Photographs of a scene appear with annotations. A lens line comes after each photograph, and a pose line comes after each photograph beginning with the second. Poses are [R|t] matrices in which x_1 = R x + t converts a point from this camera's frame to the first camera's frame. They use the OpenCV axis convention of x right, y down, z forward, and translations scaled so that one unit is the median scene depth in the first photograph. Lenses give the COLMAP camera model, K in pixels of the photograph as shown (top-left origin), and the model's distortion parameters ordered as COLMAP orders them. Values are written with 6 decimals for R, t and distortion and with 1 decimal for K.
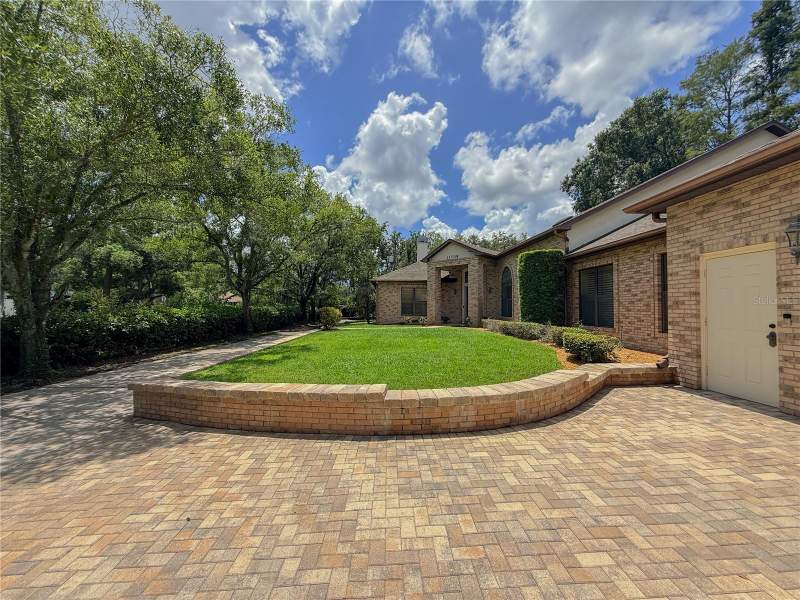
lens RADIAL K [[319.5, 0, 398.4], [0, 319.5, 301.8], [0, 0, 1]] dist [0.001540, -0.000376]
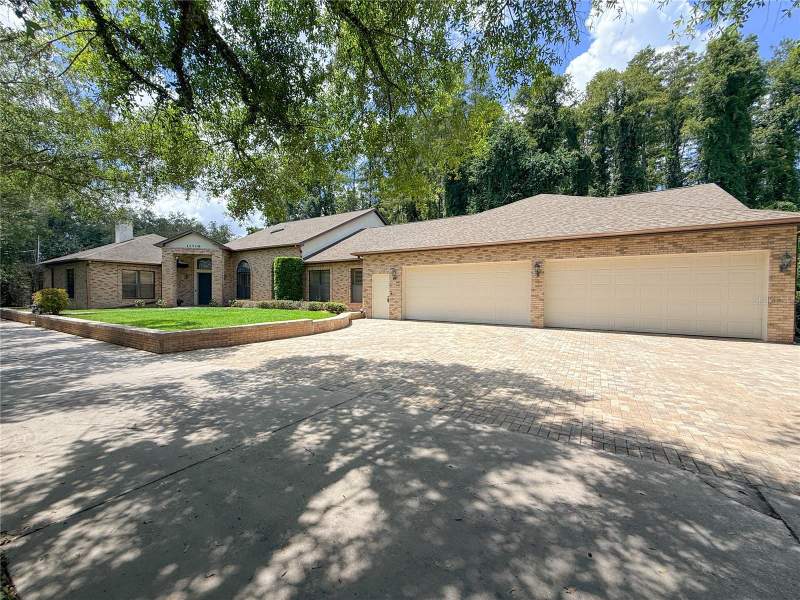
lens RADIAL K [[319.5, 0, 398.4], [0, 319.5, 301.8], [0, 0, 1]] dist [0.001540, -0.000376]
pose [[0.550611, -0.017996, 0.834568, -1.392193], [-0.020858, 0.999159, 0.035306, 0.002309], [-0.834501, -0.036848, 0.549773, -0.848813]]
